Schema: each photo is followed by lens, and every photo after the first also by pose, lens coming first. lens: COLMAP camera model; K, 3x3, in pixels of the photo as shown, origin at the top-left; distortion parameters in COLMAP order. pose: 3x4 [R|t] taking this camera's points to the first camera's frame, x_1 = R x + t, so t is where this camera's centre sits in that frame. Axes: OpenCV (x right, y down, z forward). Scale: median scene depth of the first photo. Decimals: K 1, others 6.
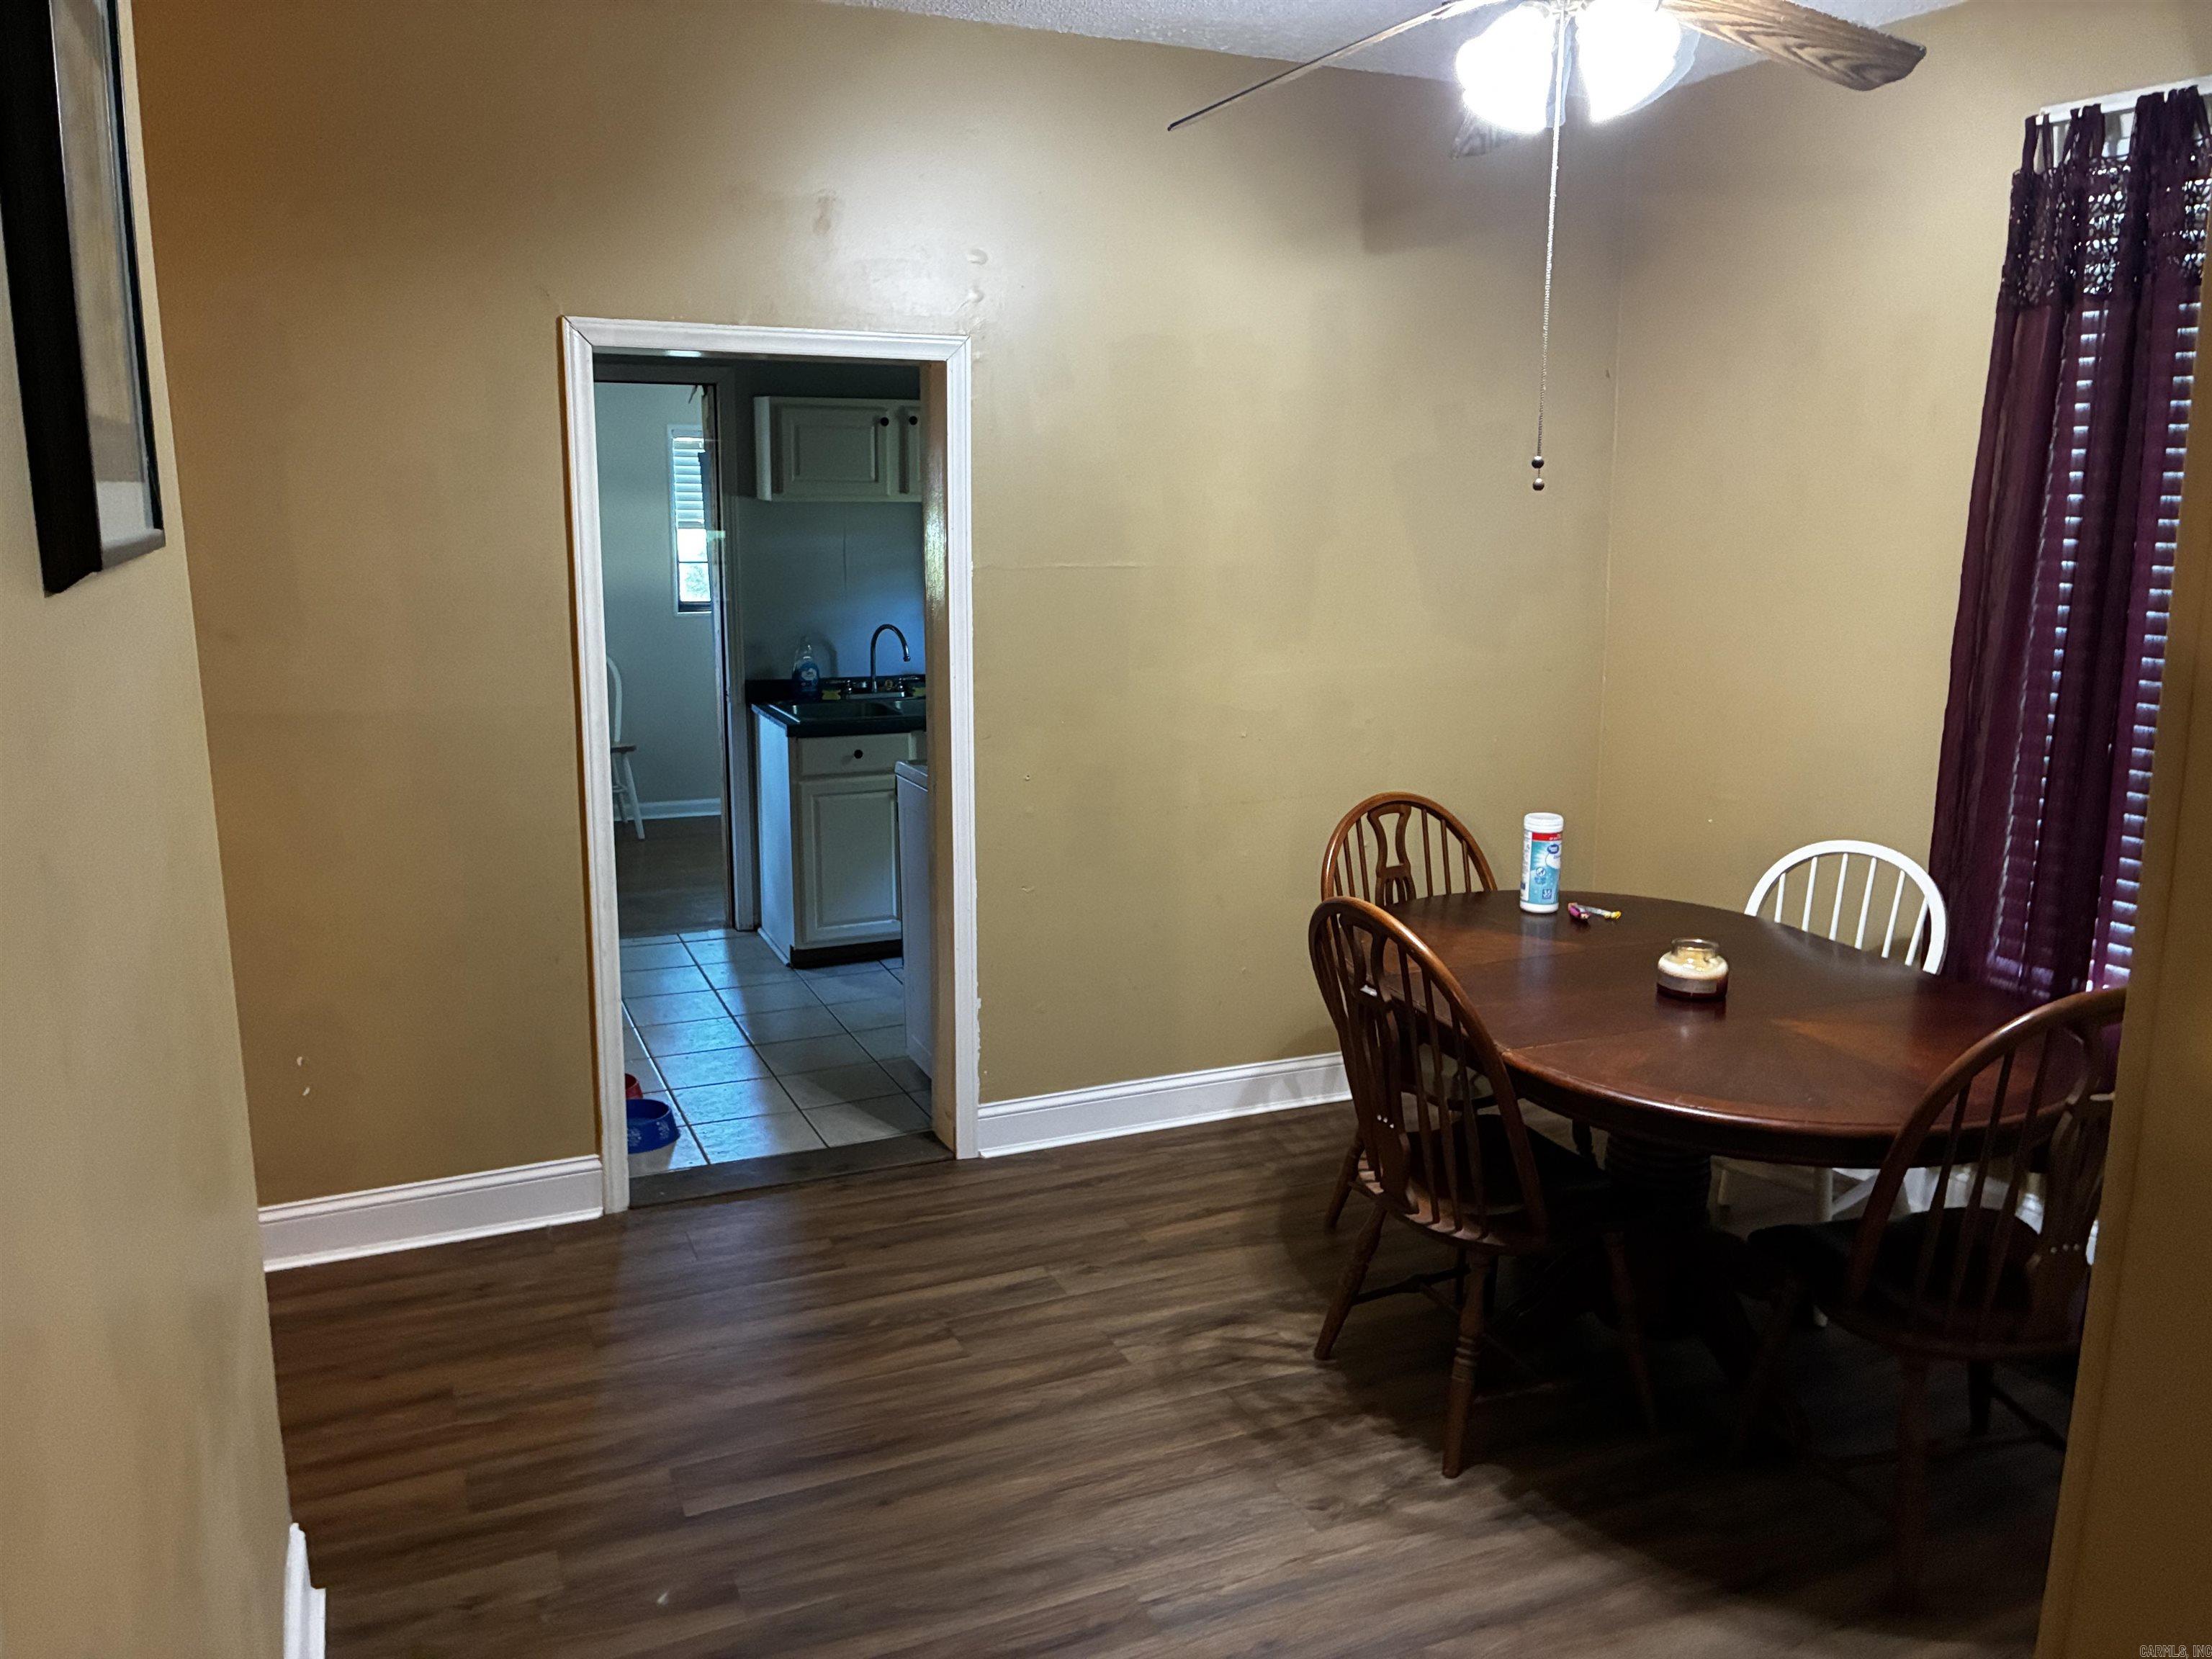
lens RADIAL K [[1667.1, 0, 1114.3], [0, 1667.1, 801.6], [0, 0, 1]] dist [0.004532, -0.034324]
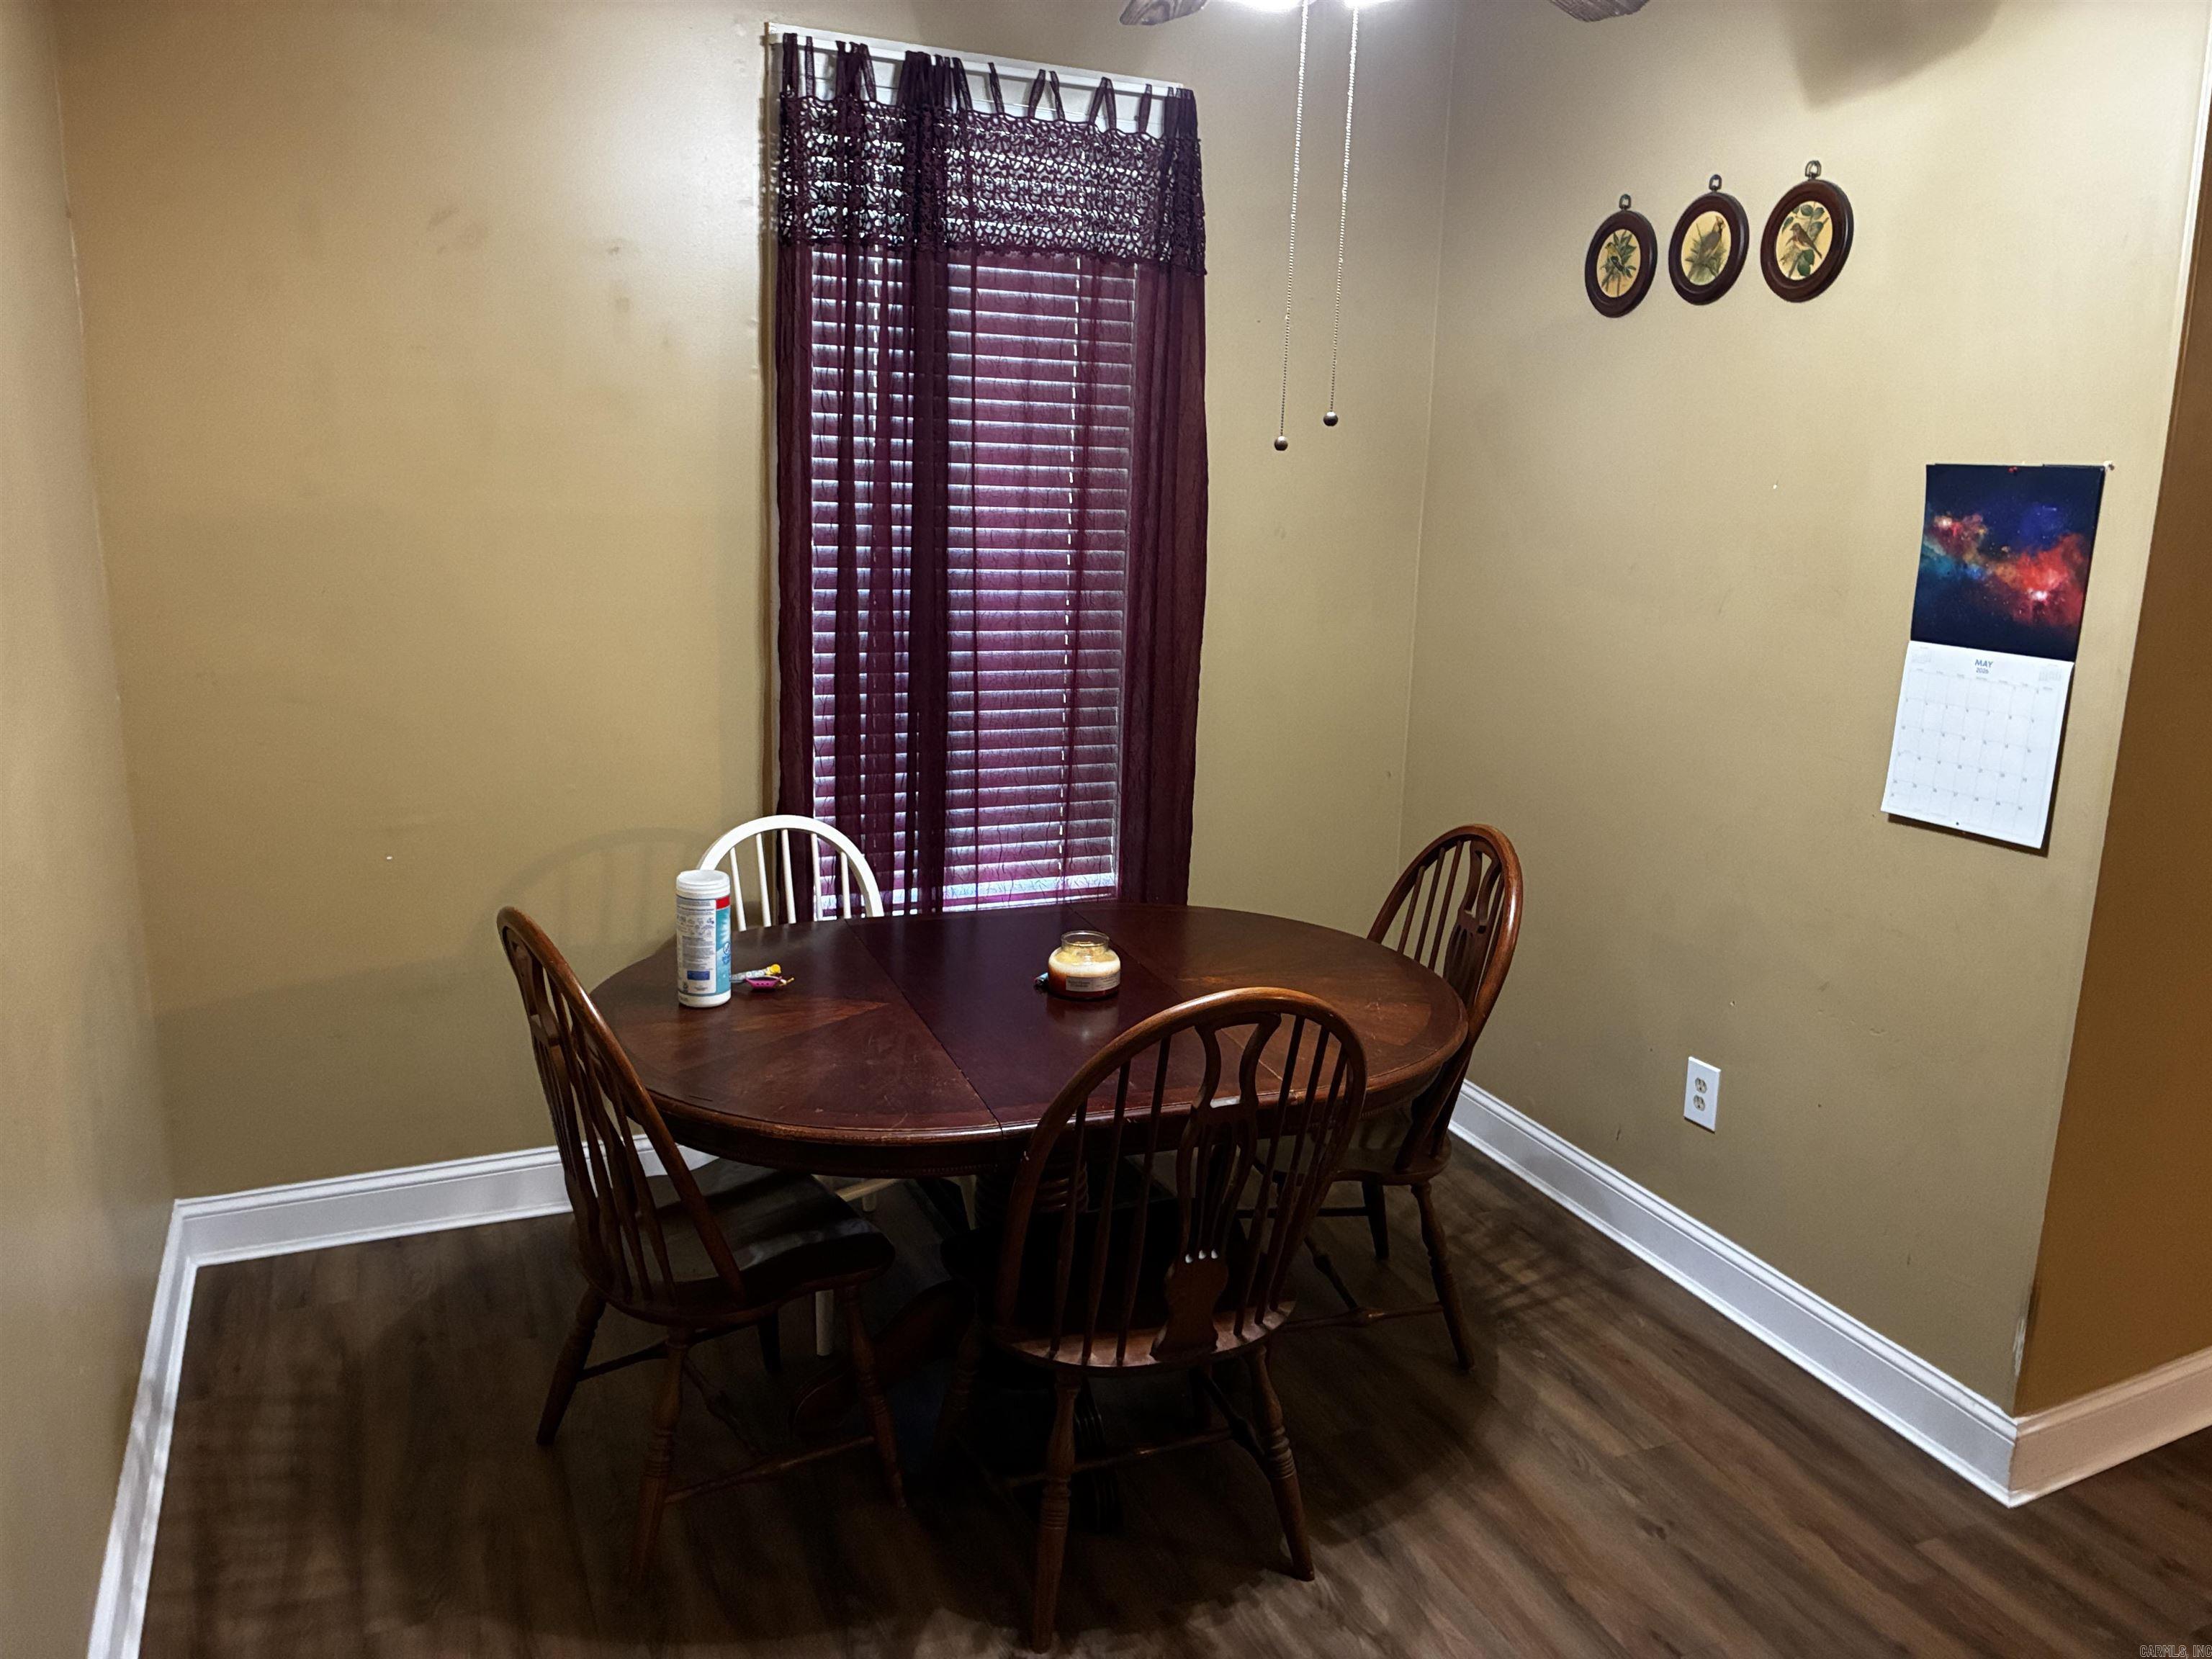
lens RADIAL K [[1667.1, 0, 1114.3], [0, 1667.1, 801.6], [0, 0, 1]] dist [0.004532, -0.034324]
pose [[0.003110, -0.214267, 0.976770, -0.499350], [0.147569, 0.966179, 0.211474, -0.168458], [-0.989047, 0.143484, 0.034624, 0.884573]]
